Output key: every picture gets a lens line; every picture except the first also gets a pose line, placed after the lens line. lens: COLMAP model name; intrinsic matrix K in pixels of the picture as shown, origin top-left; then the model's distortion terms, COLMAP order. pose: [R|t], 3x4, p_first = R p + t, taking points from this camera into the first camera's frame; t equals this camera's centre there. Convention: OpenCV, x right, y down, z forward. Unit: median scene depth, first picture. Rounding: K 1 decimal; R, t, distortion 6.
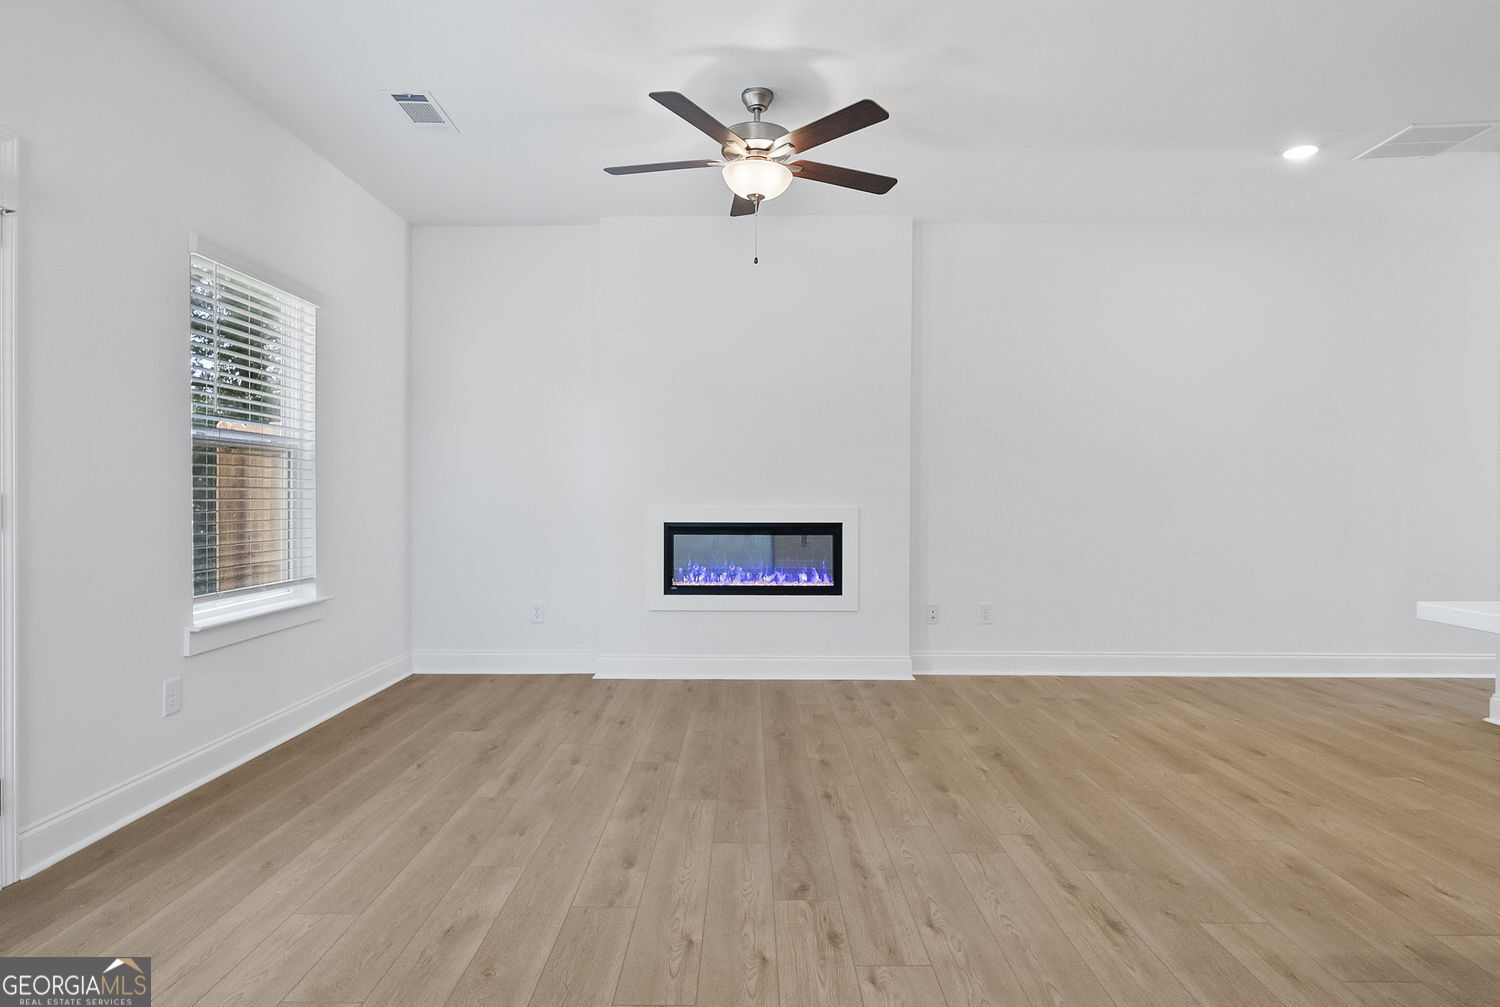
lens RADIAL K [[832.0, 0, 738.2], [0, 832.0, 500.0], [0, 0, 1]] dist [-0.000922, -0.001352]
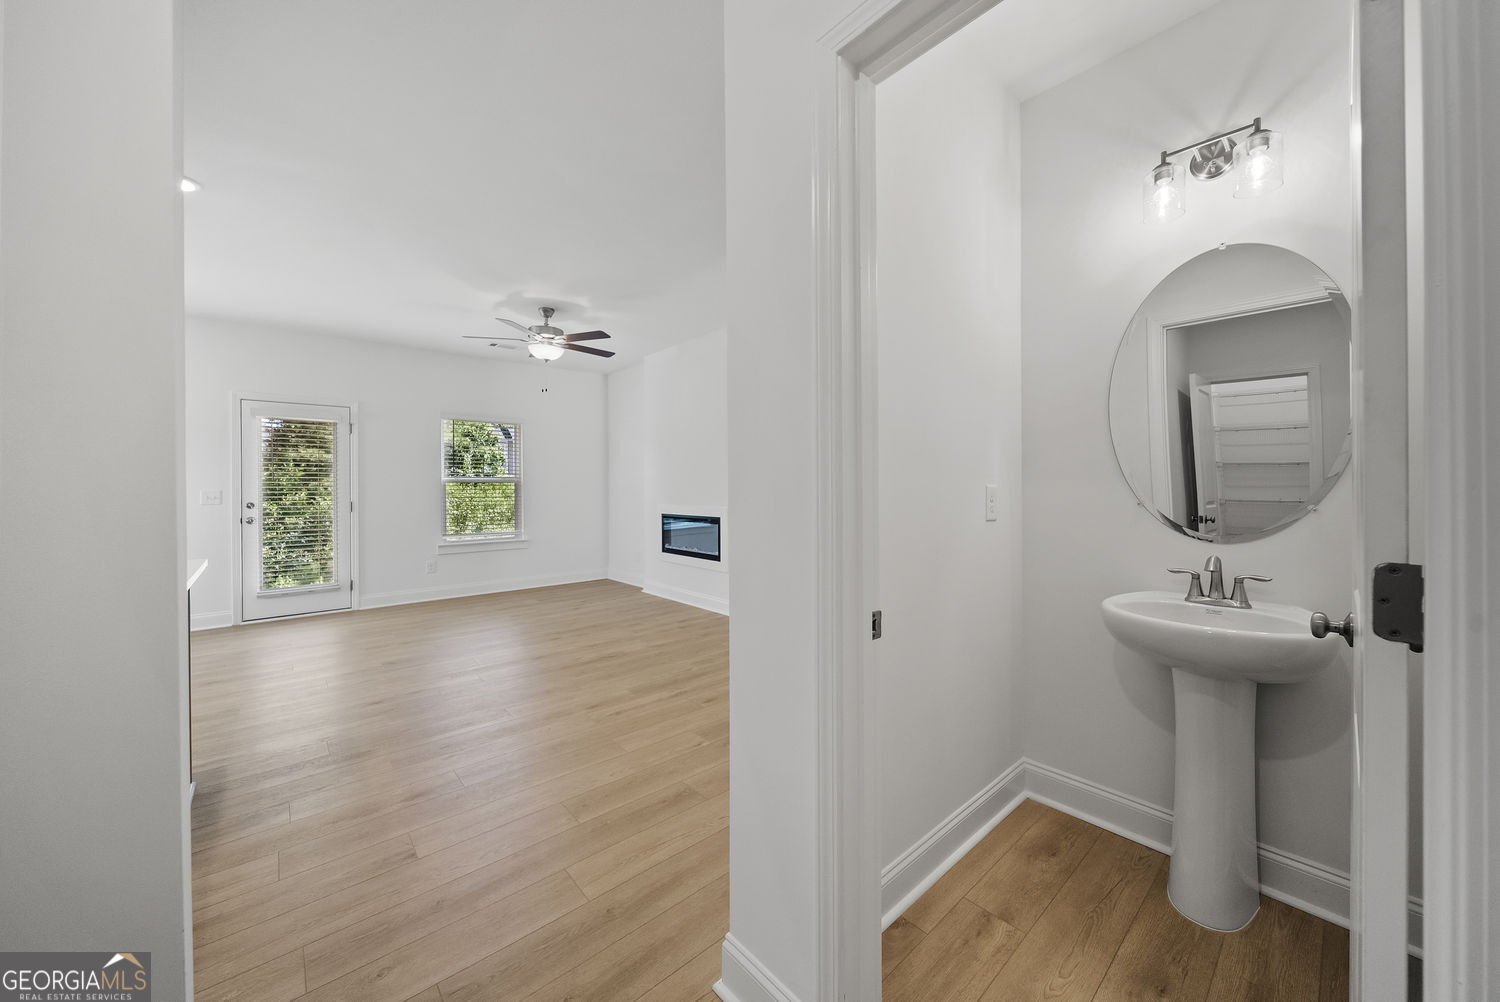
lens RADIAL K [[537.2, 0, 745.3], [0, 537.2, 487.6], [0, 0, 1]] dist [-0.001726, -0.000186]
pose [[0.669028, -0.003823, -0.743227, 1.338502], [0.002608, 0.999993, -0.002796, -0.039551], [0.743233, -0.000068, 0.669033, 0.469124]]
